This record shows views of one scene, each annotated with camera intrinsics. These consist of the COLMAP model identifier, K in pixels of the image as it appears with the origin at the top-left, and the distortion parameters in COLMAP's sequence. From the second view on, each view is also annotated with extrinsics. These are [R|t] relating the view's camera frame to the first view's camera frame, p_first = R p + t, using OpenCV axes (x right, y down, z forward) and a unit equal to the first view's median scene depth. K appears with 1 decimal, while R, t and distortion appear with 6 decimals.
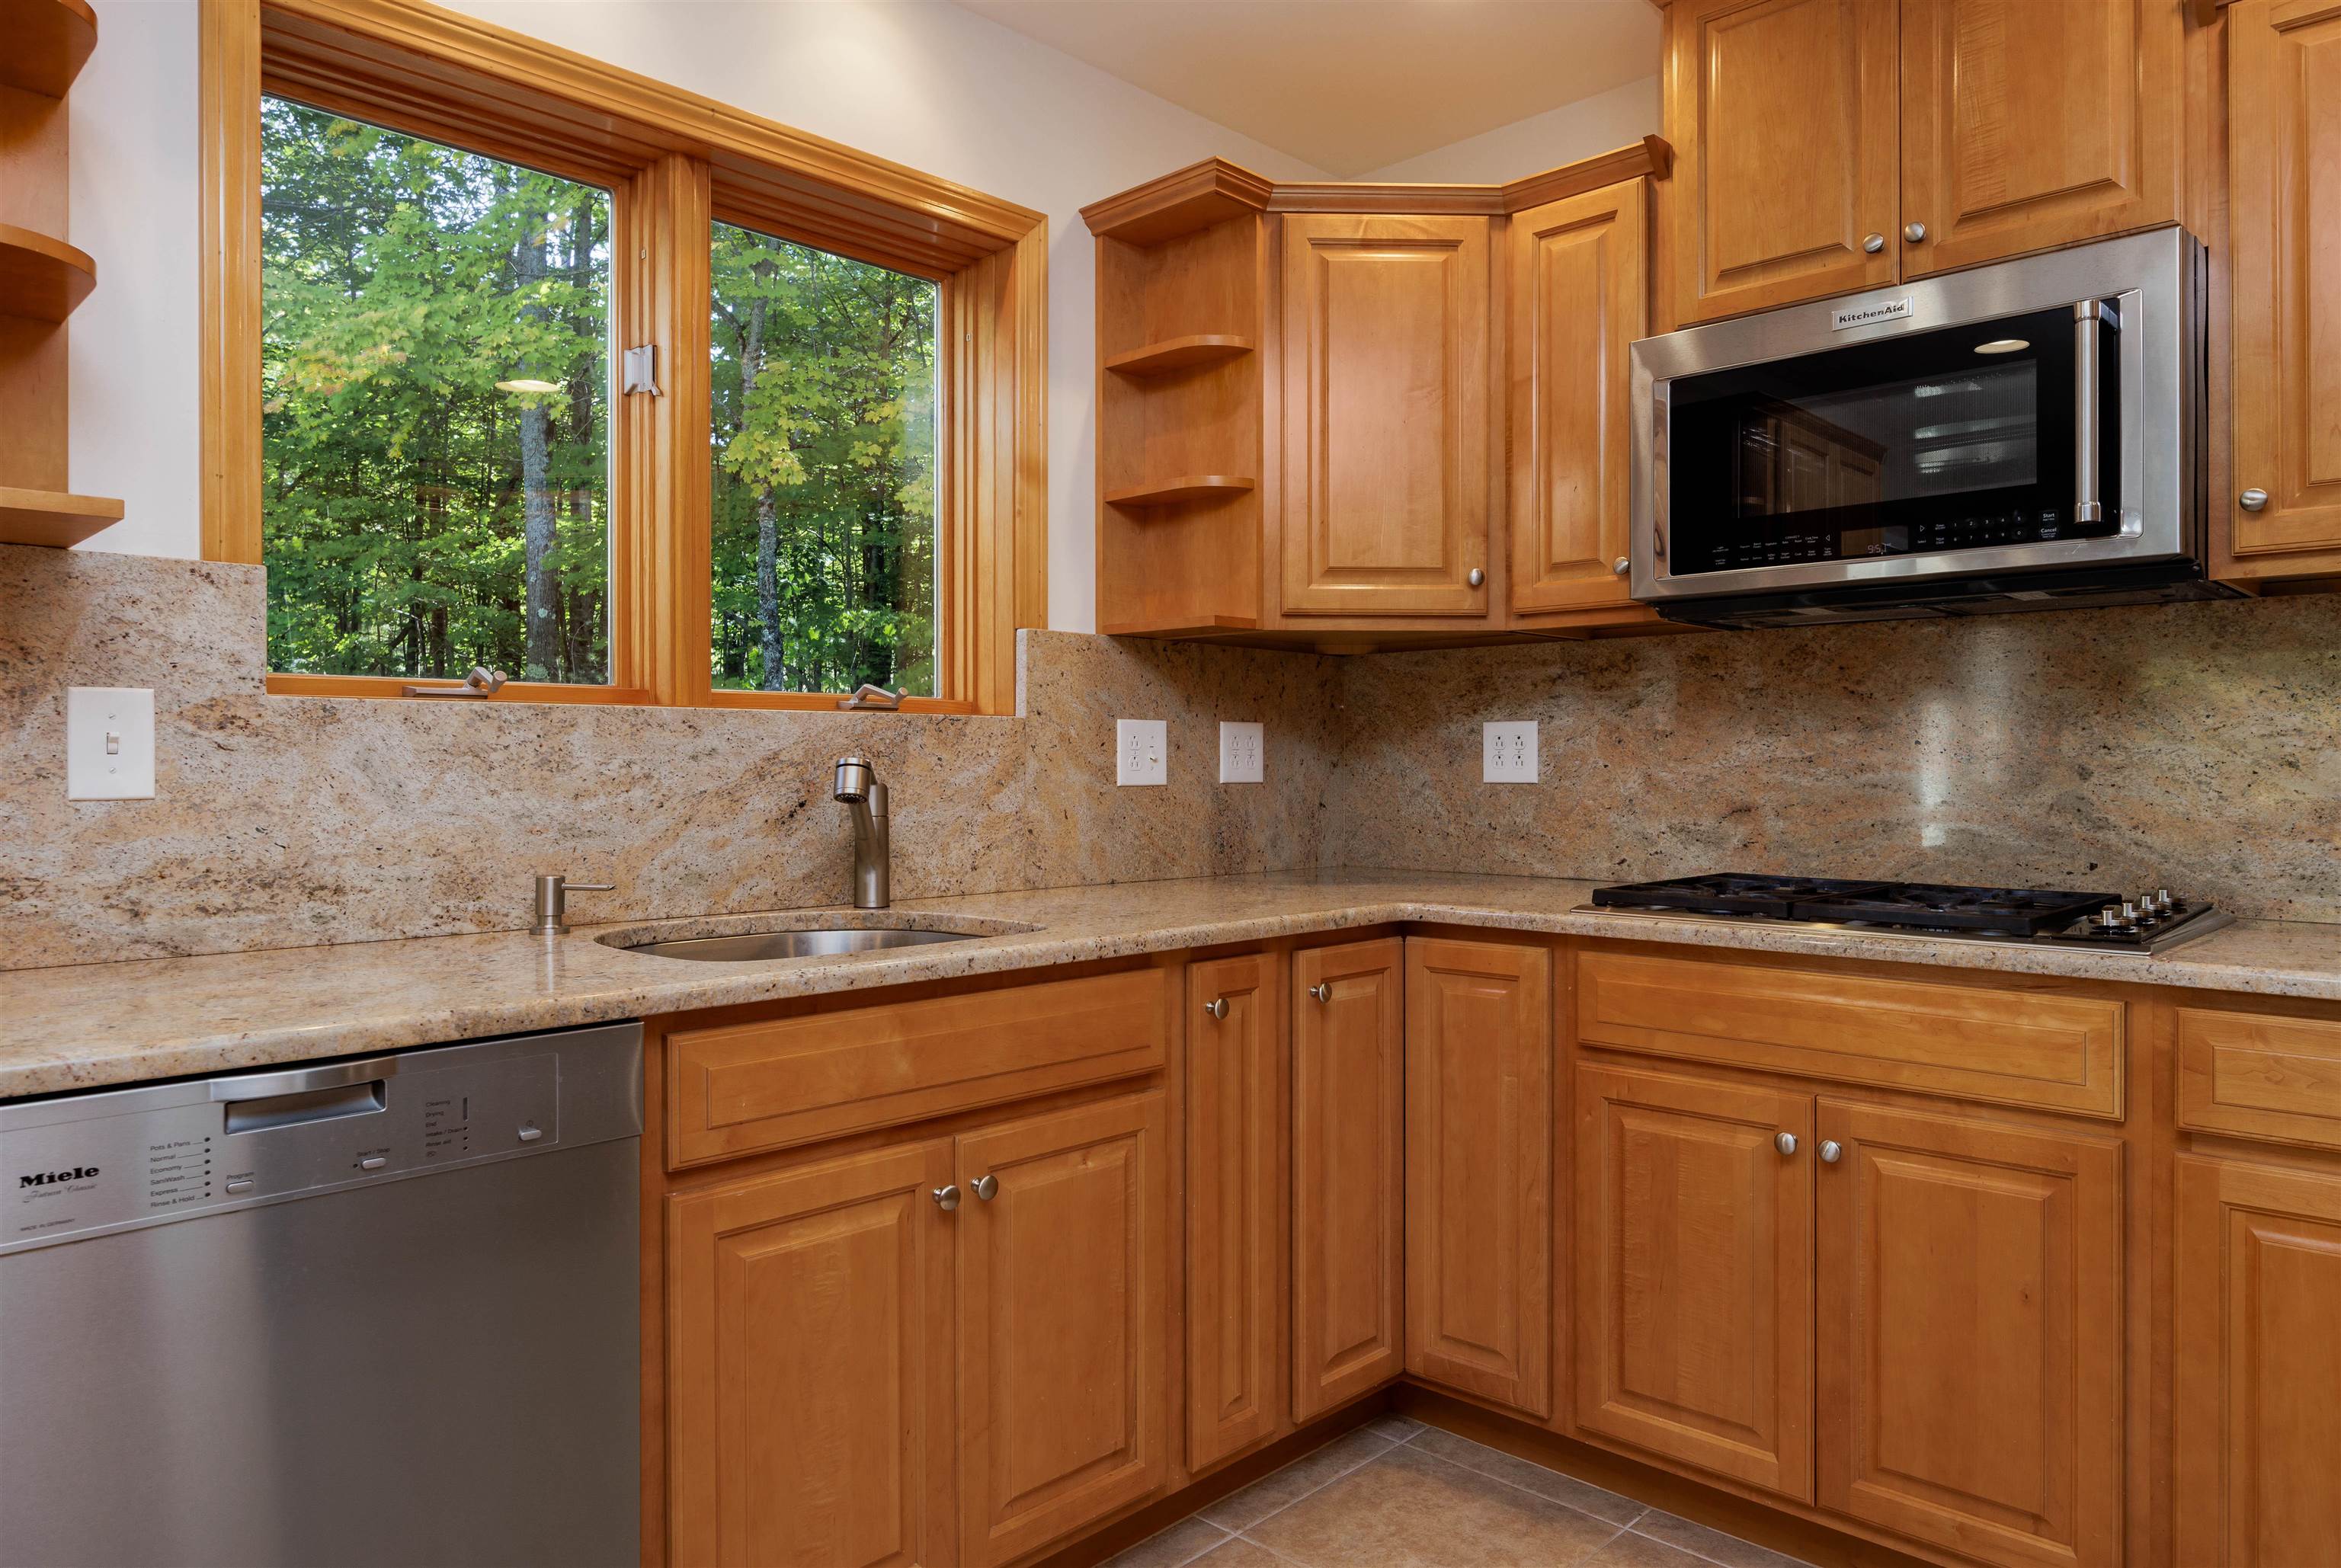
lens RADIAL K [[1469.4, 0, 1220.1], [0, 1469.4, 725.0], [0, 0, 1]] dist [-0.003058, -0.003444]
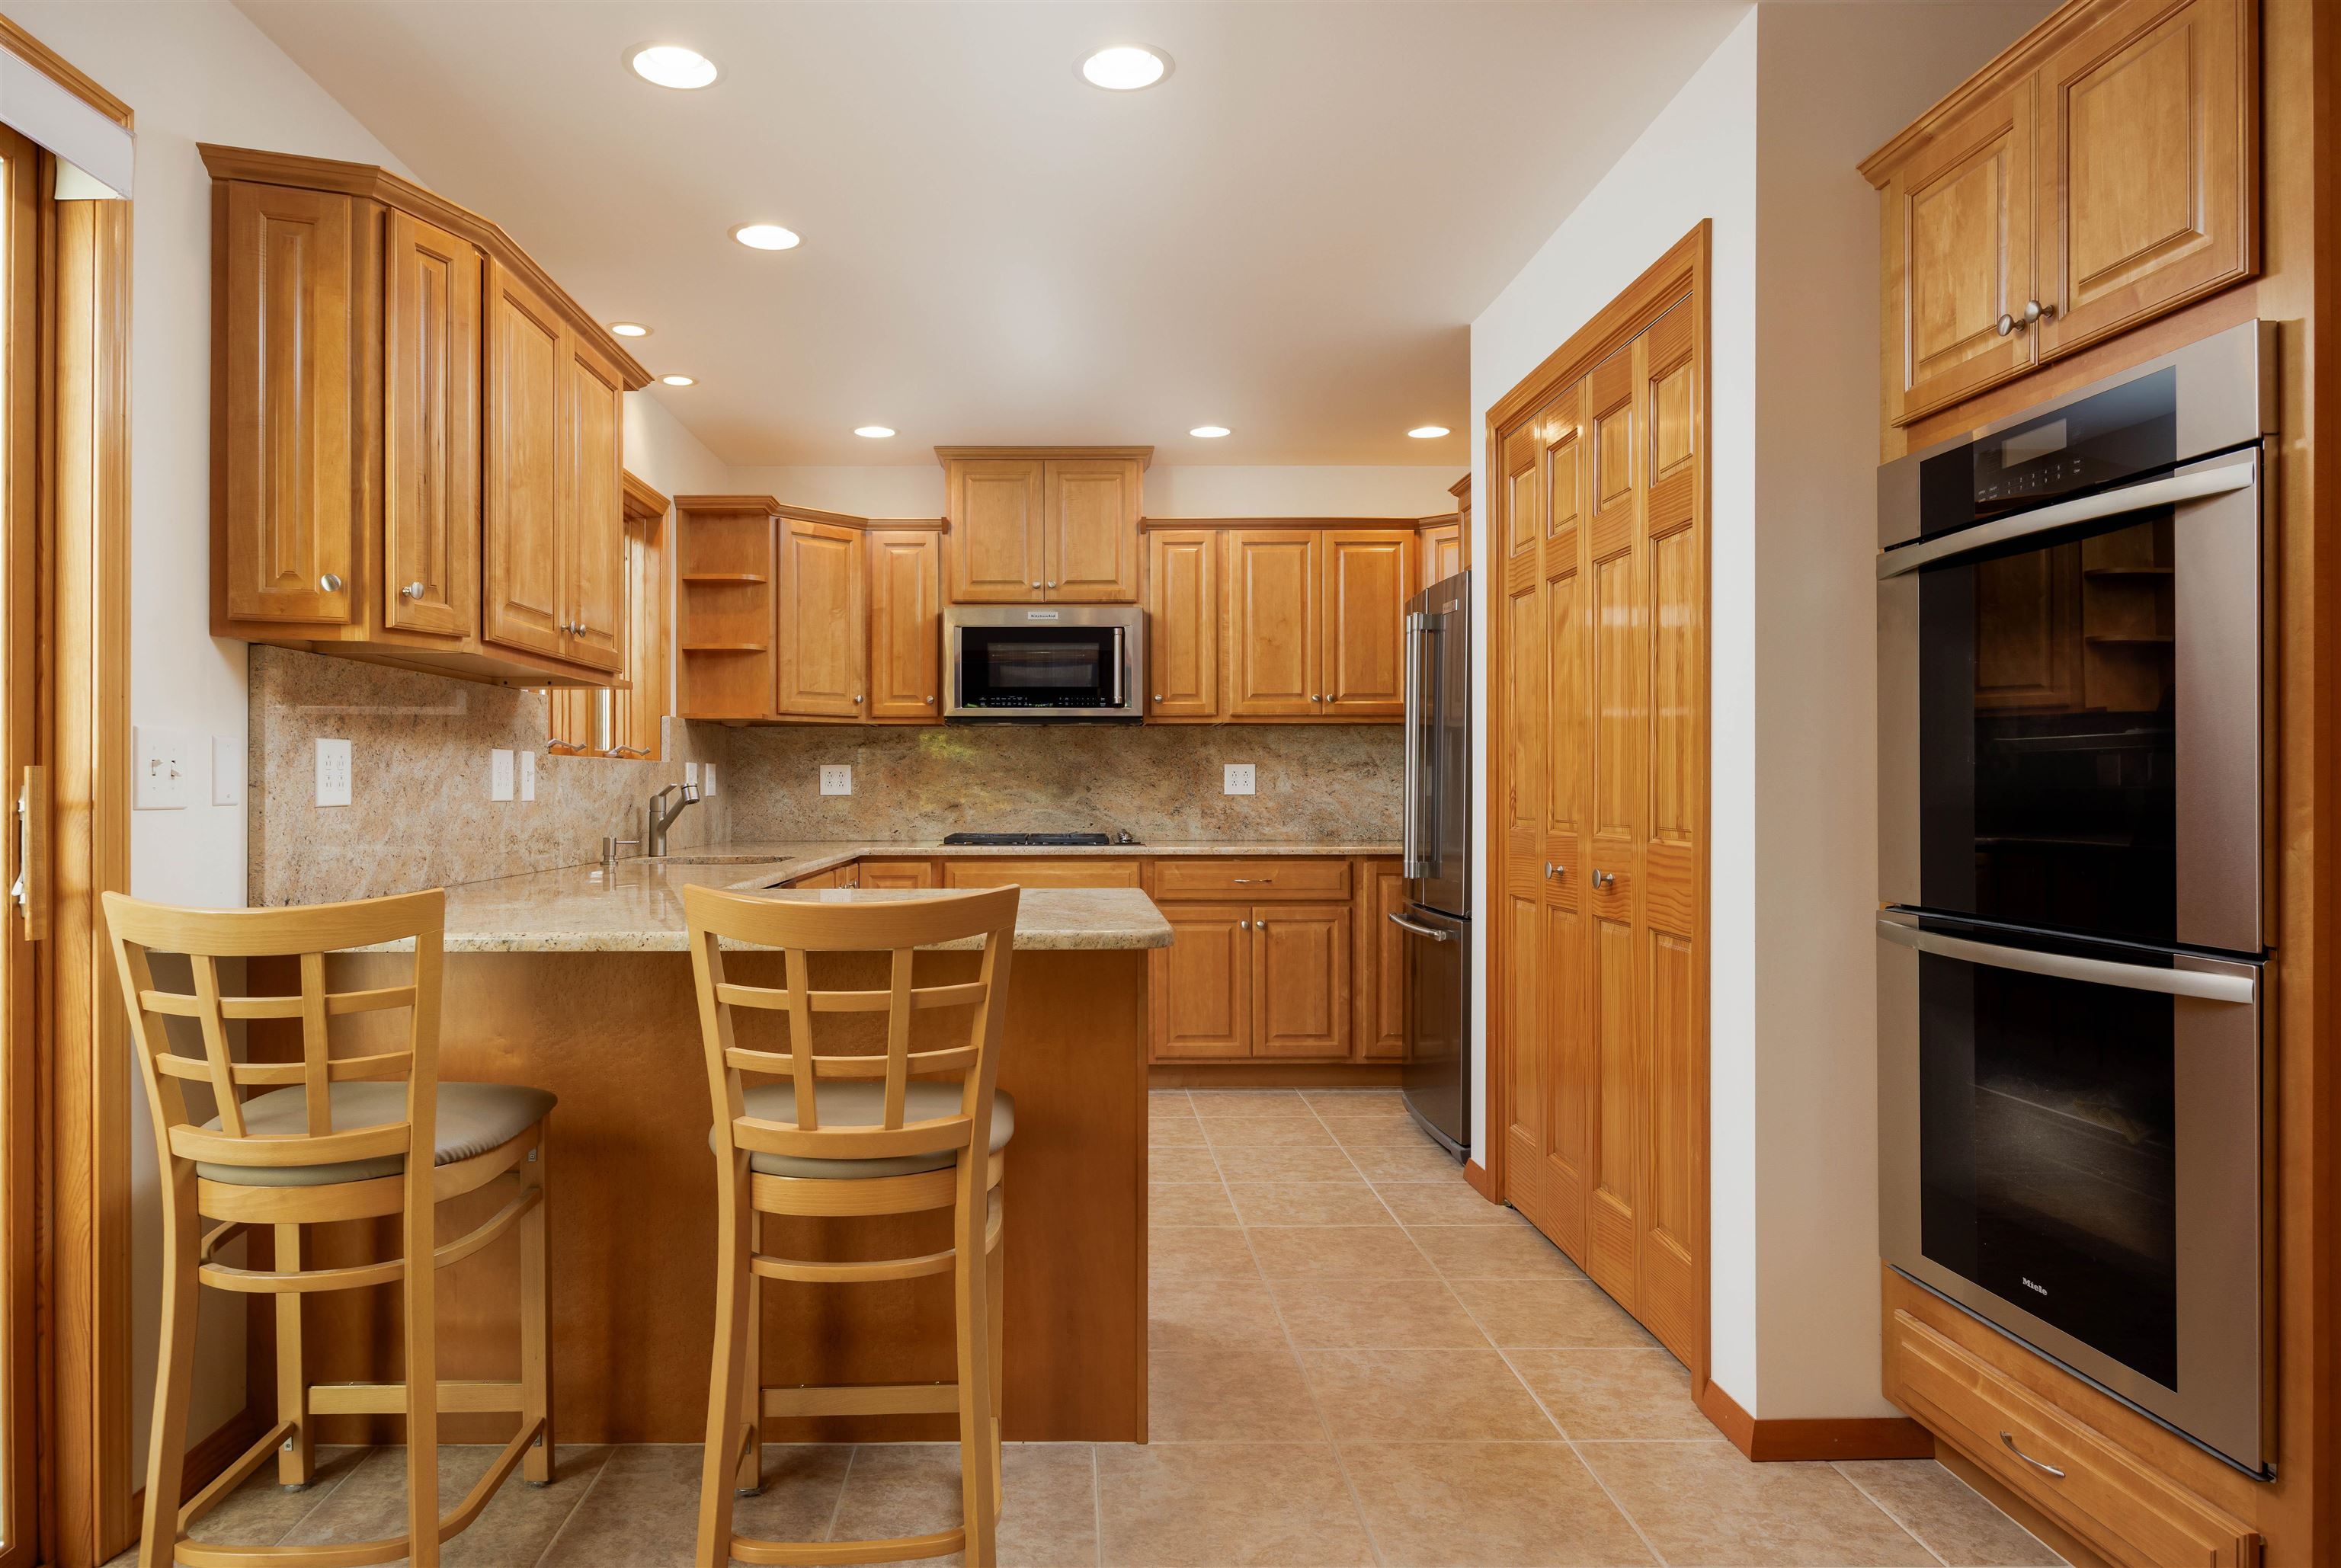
lens RADIAL K [[1469.4, 0, 1086.2], [0, 1469.4, 789.1], [0, 0, 1]] dist [-0.003058, -0.003444]
pose [[0.712503, -0.001397, 0.701668, -1.272373], [-0.016701, 0.999681, 0.018949, -0.017635], [-0.701471, -0.025220, 0.712252, -0.891211]]
